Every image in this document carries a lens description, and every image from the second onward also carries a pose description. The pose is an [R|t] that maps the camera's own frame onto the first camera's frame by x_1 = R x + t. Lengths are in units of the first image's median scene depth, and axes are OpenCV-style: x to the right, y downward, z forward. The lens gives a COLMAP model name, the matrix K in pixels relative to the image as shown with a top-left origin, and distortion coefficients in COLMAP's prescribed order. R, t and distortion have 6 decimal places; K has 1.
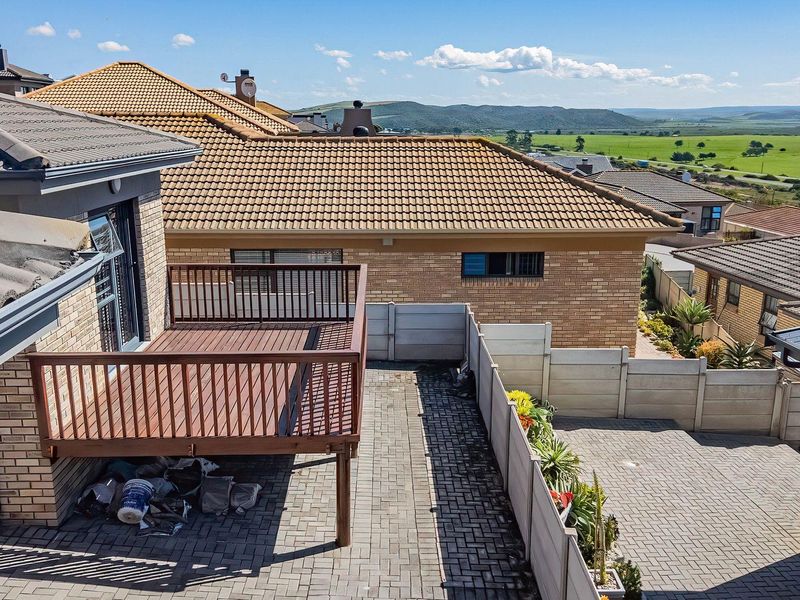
lens RADIAL K [[738.5, 0, 402.1], [0, 738.5, 300.5], [0, 0, 1]] dist [0.024478, 0.000000]
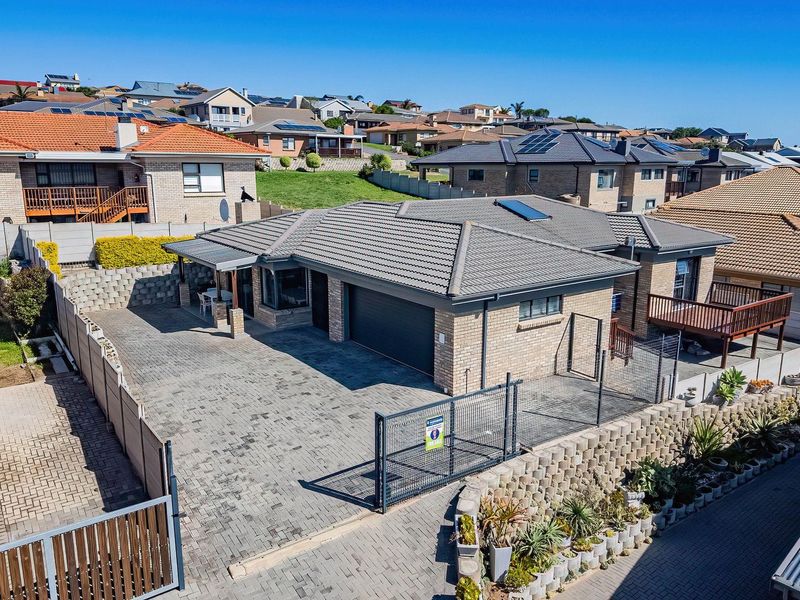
lens RADIAL K [[618.7, 0, 400.0], [0, 618.7, 303.8], [0, 0, 1]] dist [0.066815, -0.001502]
pose [[0.566499, 0.191195, -0.801576, 1.024622], [-0.205198, 0.974802, 0.087494, 0.076852], [0.798106, 0.114917, 0.591457, -1.447484]]
